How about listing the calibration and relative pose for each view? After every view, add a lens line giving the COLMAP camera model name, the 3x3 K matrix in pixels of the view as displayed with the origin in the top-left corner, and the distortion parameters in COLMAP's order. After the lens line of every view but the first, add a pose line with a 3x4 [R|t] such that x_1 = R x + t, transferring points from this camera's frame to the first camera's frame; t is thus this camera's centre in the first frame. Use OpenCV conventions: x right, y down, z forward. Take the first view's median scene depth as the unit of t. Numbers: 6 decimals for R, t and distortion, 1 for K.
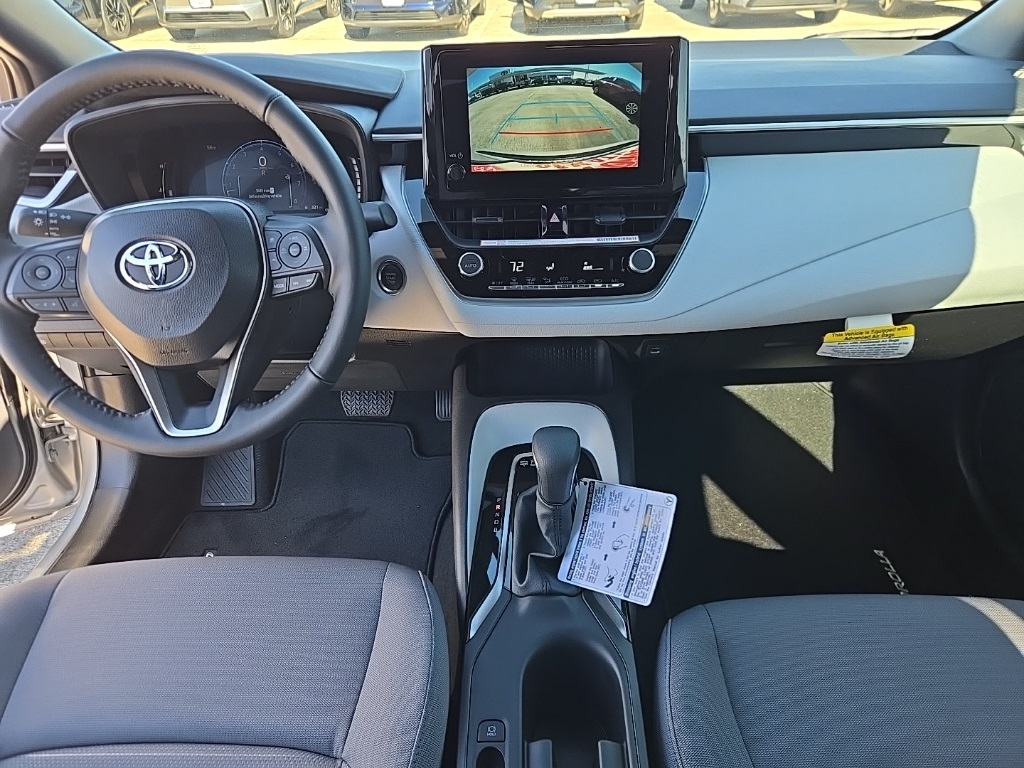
lens RADIAL K [[694.9, 0, 512.0], [0, 694.9, 372.7], [0, 0, 1]] dist [0.053922, -0.033477]
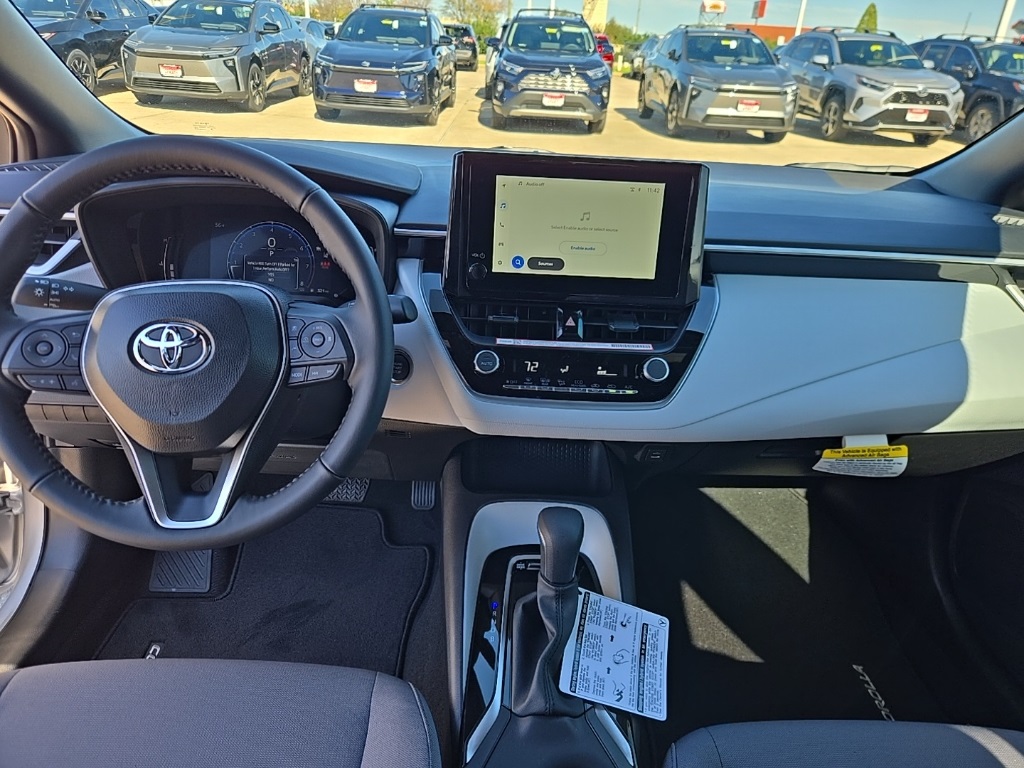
lens RADIAL K [[694.9, 0, 491.6], [0, 694.9, 369.9], [0, 0, 1]] dist [0.053922, -0.033477]
pose [[0.995737, 0.059555, 0.070431, -0.115301], [-0.051587, 0.992593, -0.109990, -0.034040], [-0.076460, 0.105888, 0.991434, 0.015166]]
